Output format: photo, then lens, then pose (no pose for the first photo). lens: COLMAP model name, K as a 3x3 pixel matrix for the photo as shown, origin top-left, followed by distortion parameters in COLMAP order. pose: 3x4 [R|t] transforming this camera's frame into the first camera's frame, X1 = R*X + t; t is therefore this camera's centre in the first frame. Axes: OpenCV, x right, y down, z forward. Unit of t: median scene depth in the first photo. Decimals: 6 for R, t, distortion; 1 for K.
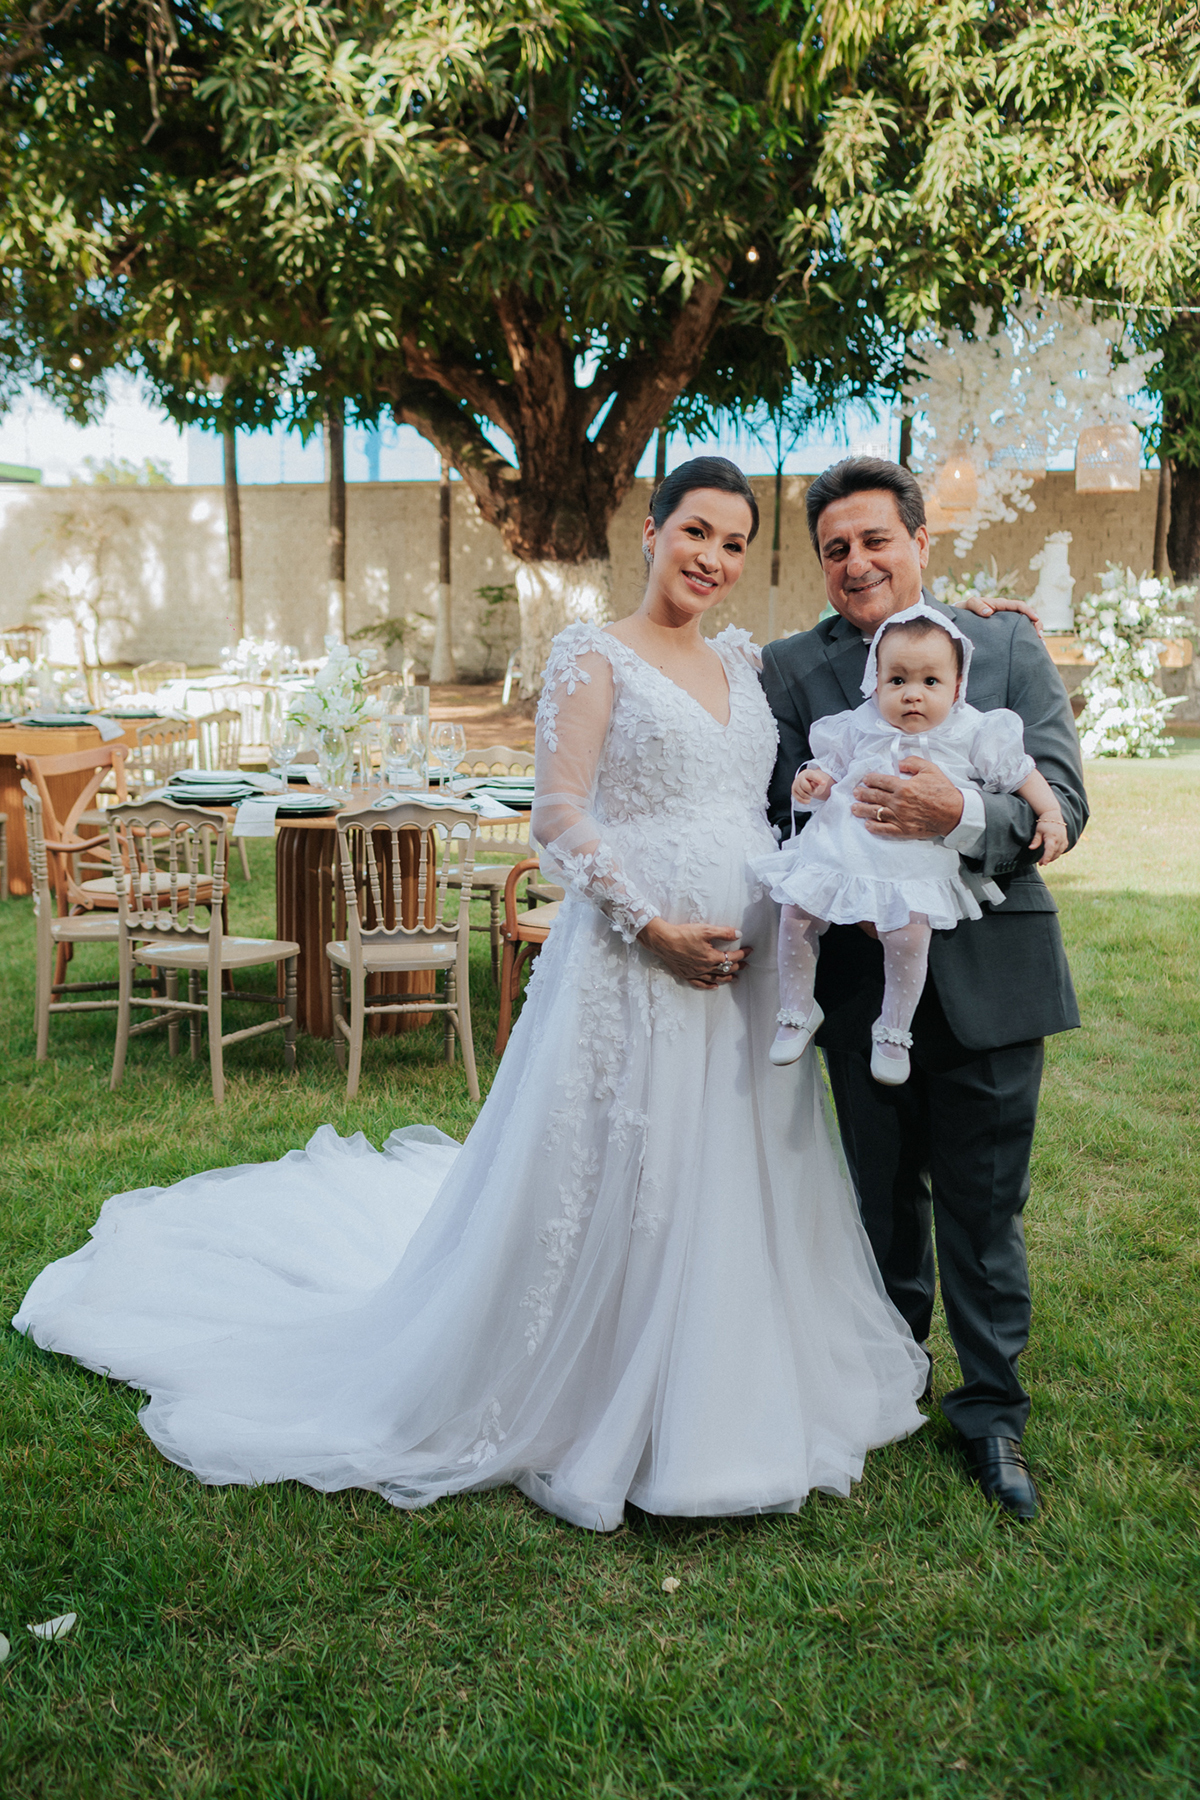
lens RADIAL K [[1823.1, 0, 612.1], [0, 1823.1, 918.1], [0, 0, 1]] dist [0.008504, 0.003605]
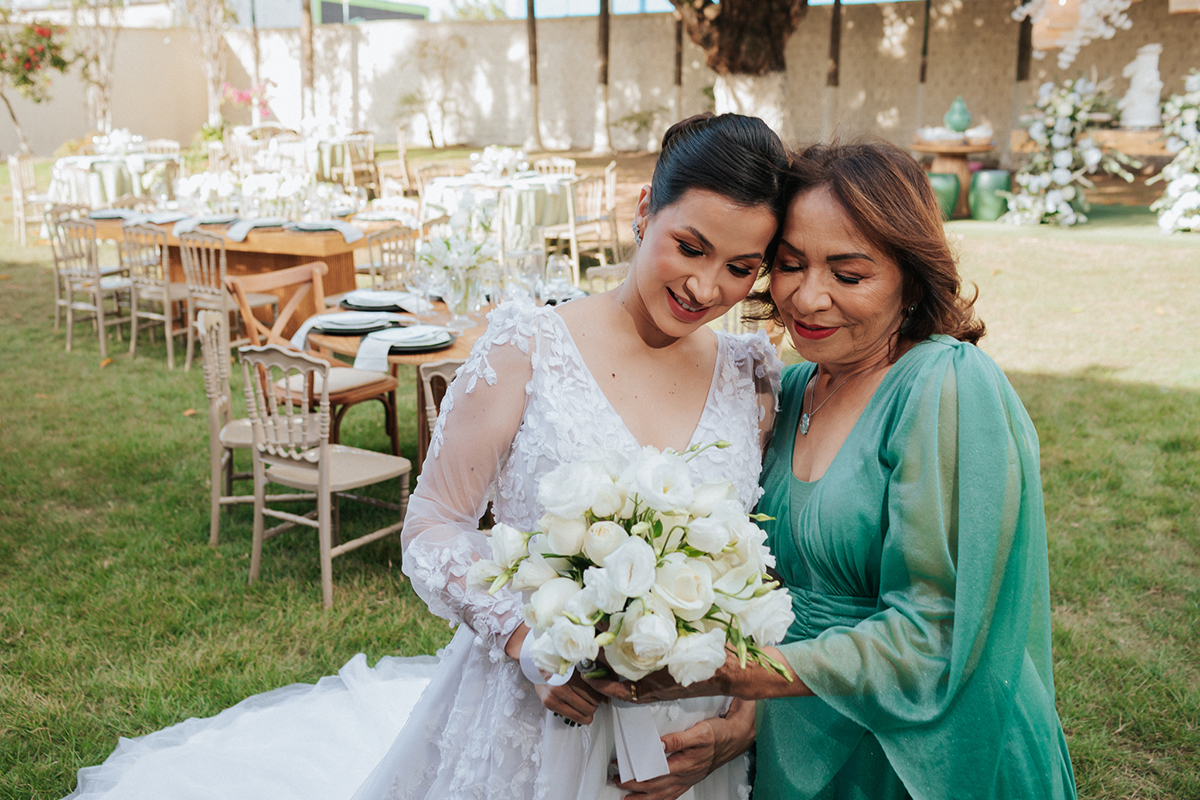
lens RADIAL K [[1220.8, 0, 563.7], [0, 1220.8, 385.1], [0, 0, 1]] dist [0.000563, 0.029777]
pose [[0.979362, 0.028824, -0.200050, 0.032486], [-0.015141, 0.997460, 0.069595, -0.037548], [0.201548, -0.065130, 0.977311, 0.110215]]
